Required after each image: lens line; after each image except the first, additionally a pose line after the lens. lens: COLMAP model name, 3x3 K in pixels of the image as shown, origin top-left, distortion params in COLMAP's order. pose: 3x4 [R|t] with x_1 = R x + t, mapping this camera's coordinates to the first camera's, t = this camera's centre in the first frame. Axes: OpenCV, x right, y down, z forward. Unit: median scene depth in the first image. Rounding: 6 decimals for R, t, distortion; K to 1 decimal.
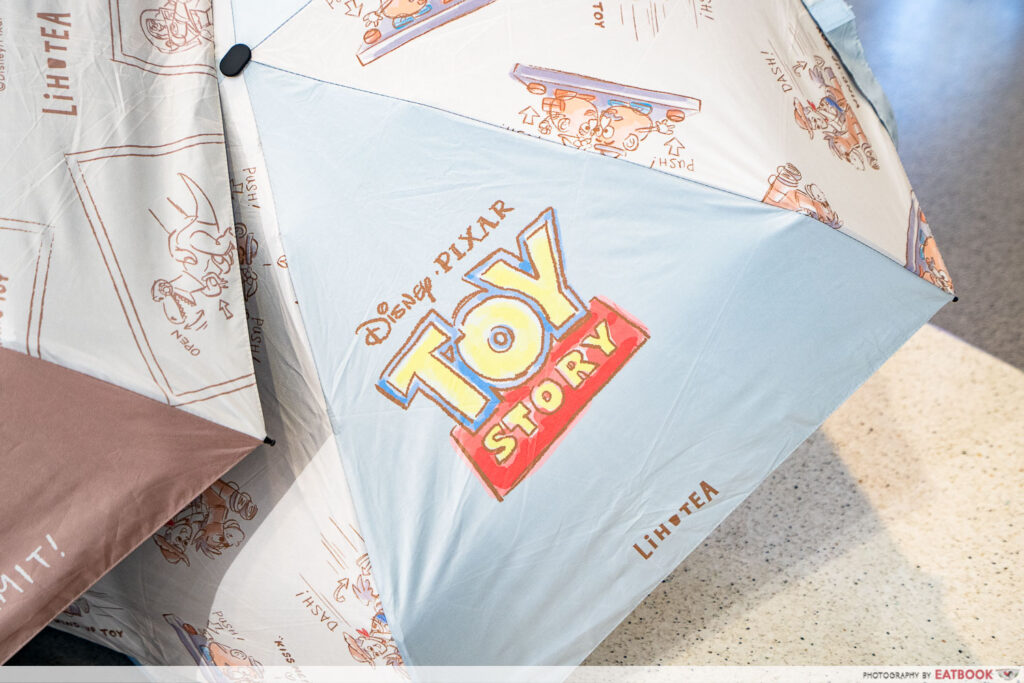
lens RADIAL K [[980.9, 0, 512.0], [0, 980.9, 341.5], [0, 0, 1]] dist [0.059870, 0.022180]
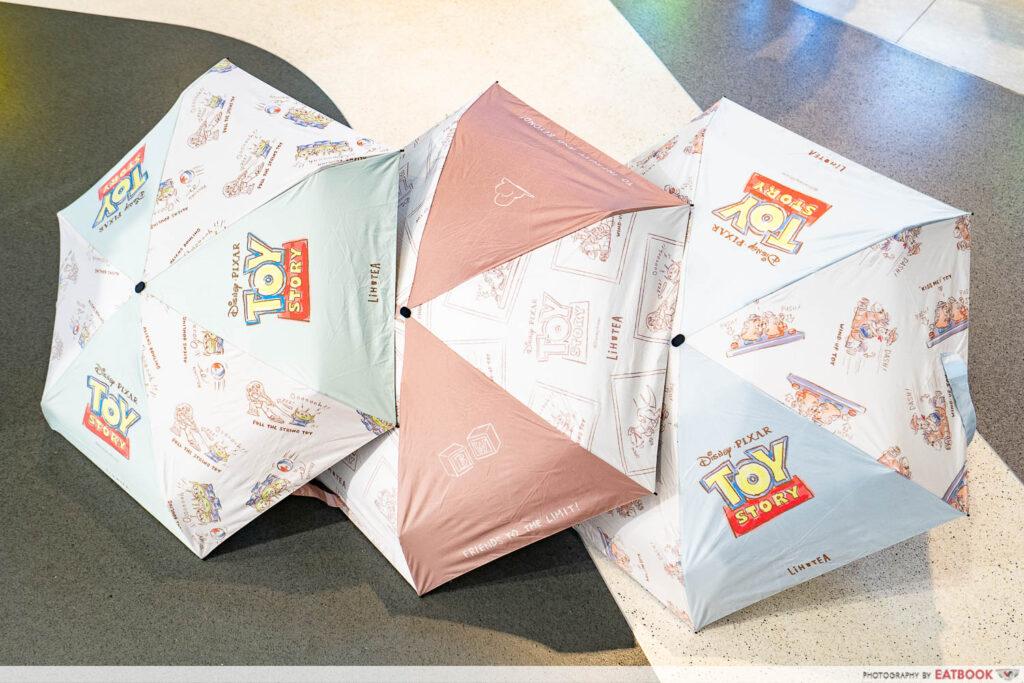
lens RADIAL K [[998.3, 0, 512.0], [0, 998.3, 341.5], [0, 0, 1]] dist [0.044515, 0.014893]
pose [[0.915065, 0.272791, -0.297053, 0.089434], [-0.207366, 0.949966, 0.233591, -0.801834], [0.345912, -0.152152, 0.925848, -1.515213]]
